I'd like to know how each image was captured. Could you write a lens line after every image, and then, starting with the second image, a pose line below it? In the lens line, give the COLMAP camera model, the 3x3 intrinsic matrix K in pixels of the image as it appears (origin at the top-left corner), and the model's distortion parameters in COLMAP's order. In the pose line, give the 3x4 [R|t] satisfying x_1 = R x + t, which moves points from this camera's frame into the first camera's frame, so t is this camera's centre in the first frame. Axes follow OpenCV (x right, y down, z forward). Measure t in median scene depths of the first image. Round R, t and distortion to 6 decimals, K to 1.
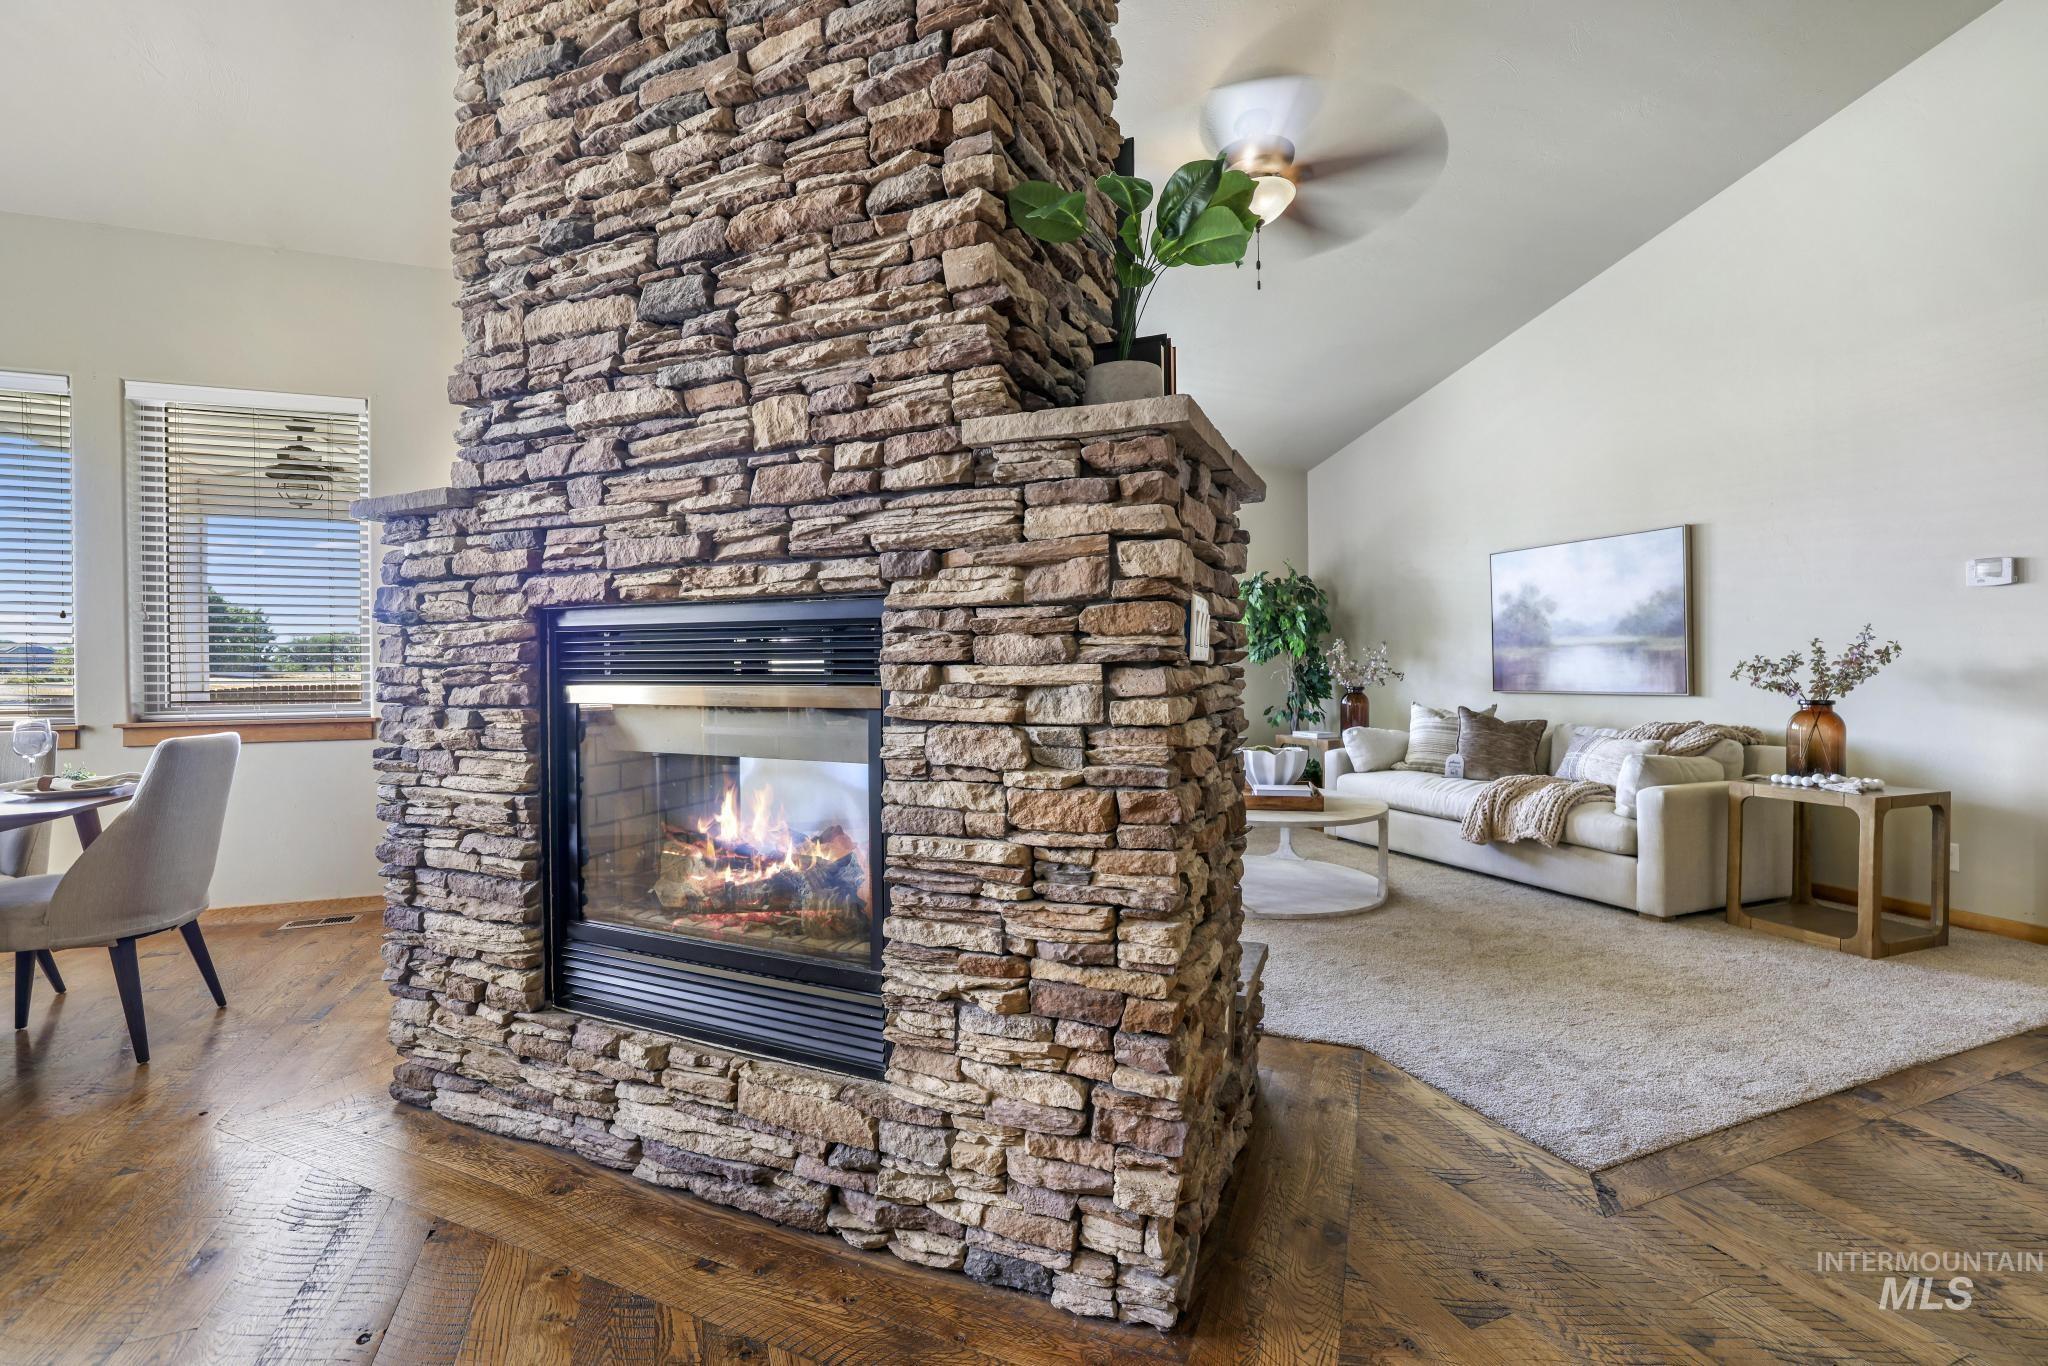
lens RADIAL K [[855.9, 0, 1018.6], [0, 855.9, 667.1], [0, 0, 1]] dist [-0.012735, 0.000206]
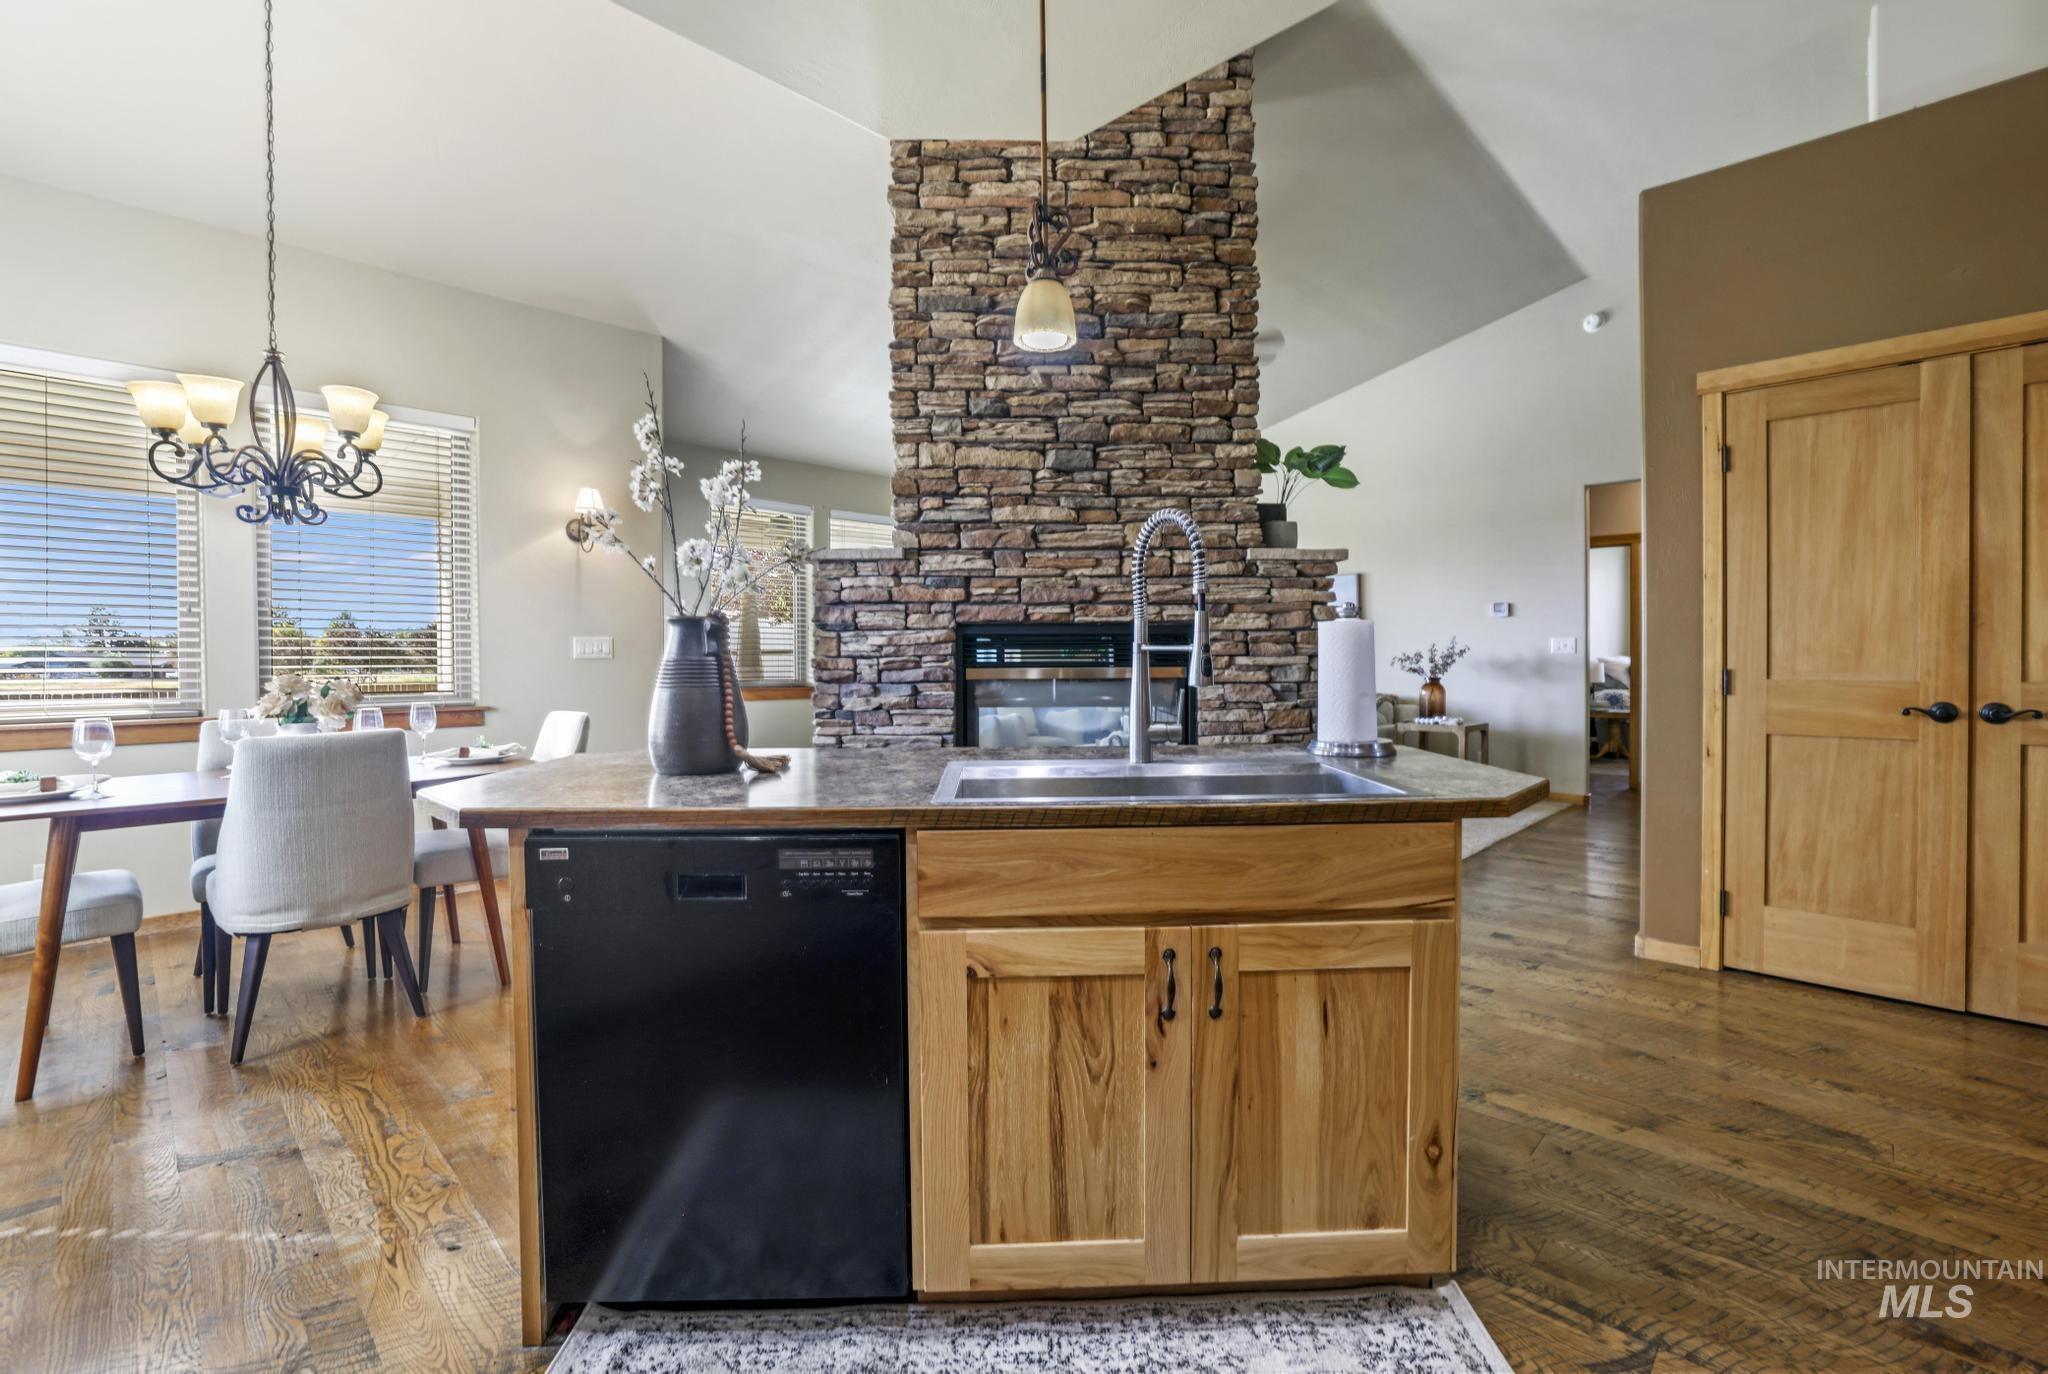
lens RADIAL K [[909.8, 0, 1012.7], [0, 909.8, 677.3], [0, 0, 1]] dist [-0.035932, 0.012871]
pose [[0.906824, -0.008972, 0.421415, -1.310376], [0.002611, 0.999874, 0.015670, 0.010856], [-0.421502, -0.013110, 0.906733, -0.726466]]
